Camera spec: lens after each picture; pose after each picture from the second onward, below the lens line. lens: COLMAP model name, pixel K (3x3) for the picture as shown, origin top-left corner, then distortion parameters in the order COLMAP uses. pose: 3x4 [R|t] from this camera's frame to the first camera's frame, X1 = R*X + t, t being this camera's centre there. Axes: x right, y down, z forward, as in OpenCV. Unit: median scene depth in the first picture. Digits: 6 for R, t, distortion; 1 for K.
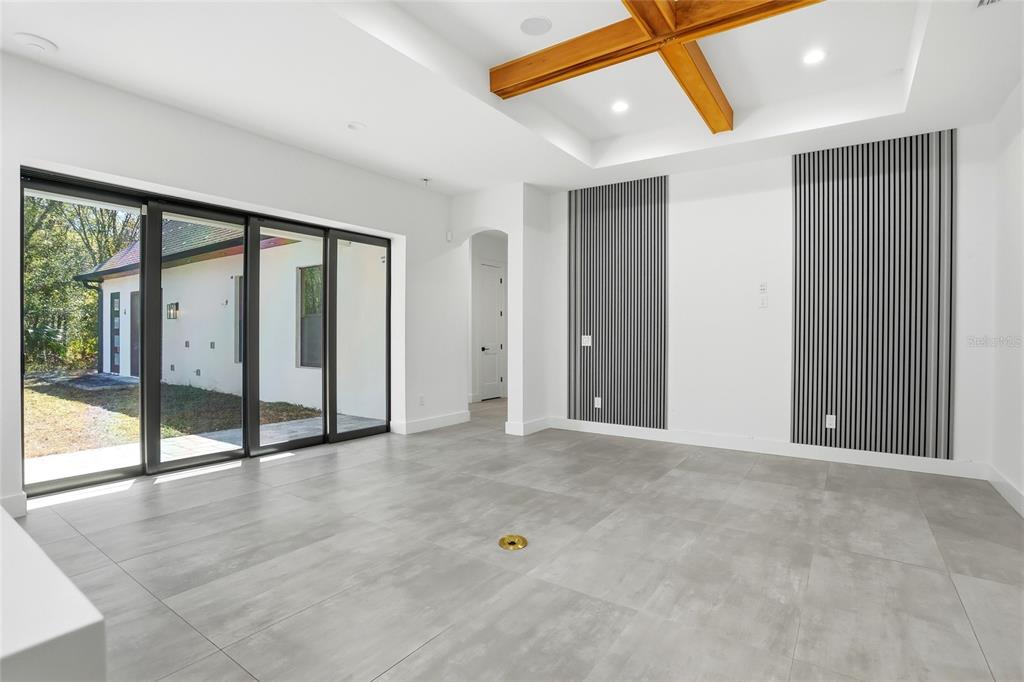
lens RADIAL K [[502.7, 0, 513.4], [0, 502.7, 334.7], [0, 0, 1]] dist [-0.067559, 0.024438]
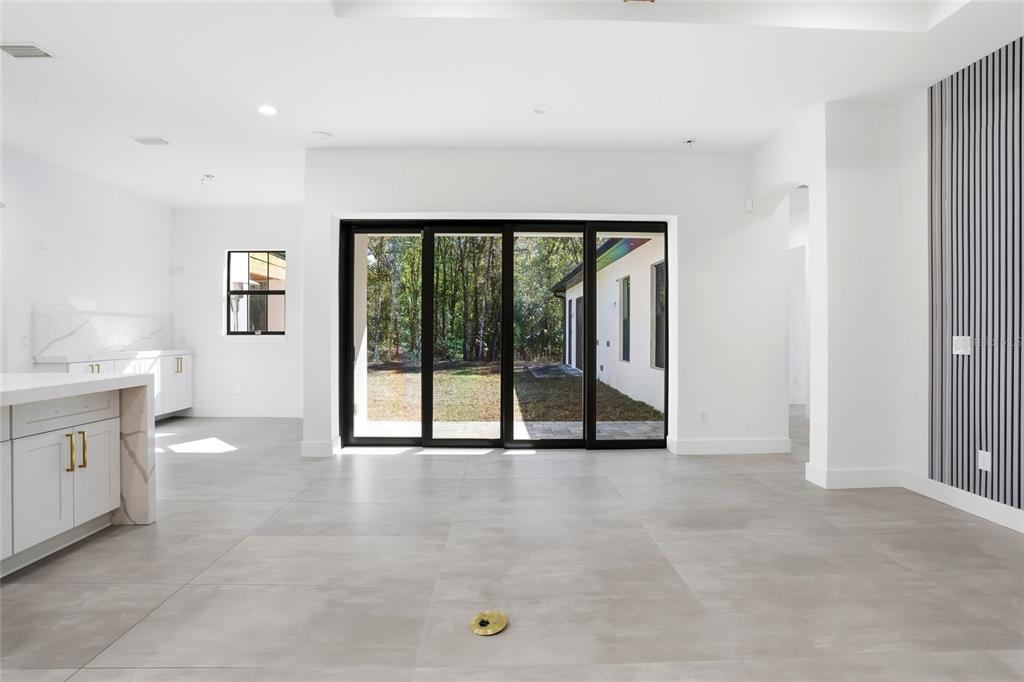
lens RADIAL K [[502.7, 0, 516.0], [0, 502.7, 329.3], [0, 0, 1]] dist [-0.067559, 0.024438]
pose [[0.594866, -0.007315, -0.803791, 0.408533], [-0.000899, 0.999952, -0.009766, 0.001029], [0.803824, 0.006532, 0.594831, 0.416523]]
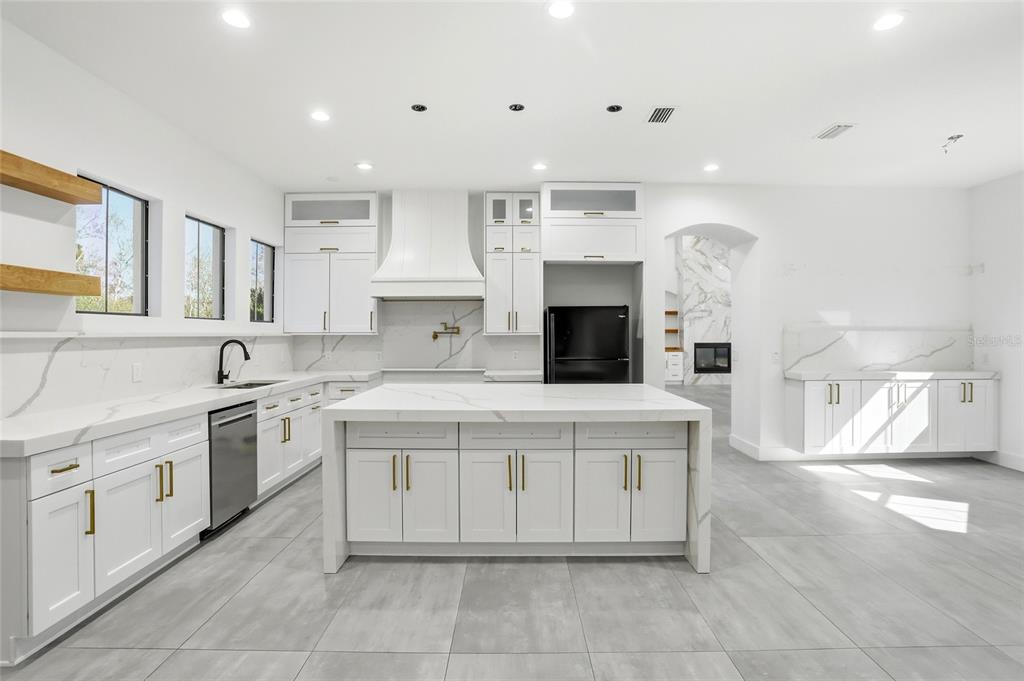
lens RADIAL K [[502.7, 0, 532.0], [0, 502.7, 329.9], [0, 0, 1]] dist [-0.067559, 0.024438]
pose [[-0.818783, -0.004006, -0.574090, 0.071344], [-0.003731, 0.999992, -0.001656, -0.044973], [0.574092, 0.000786, -0.818791, 0.830653]]
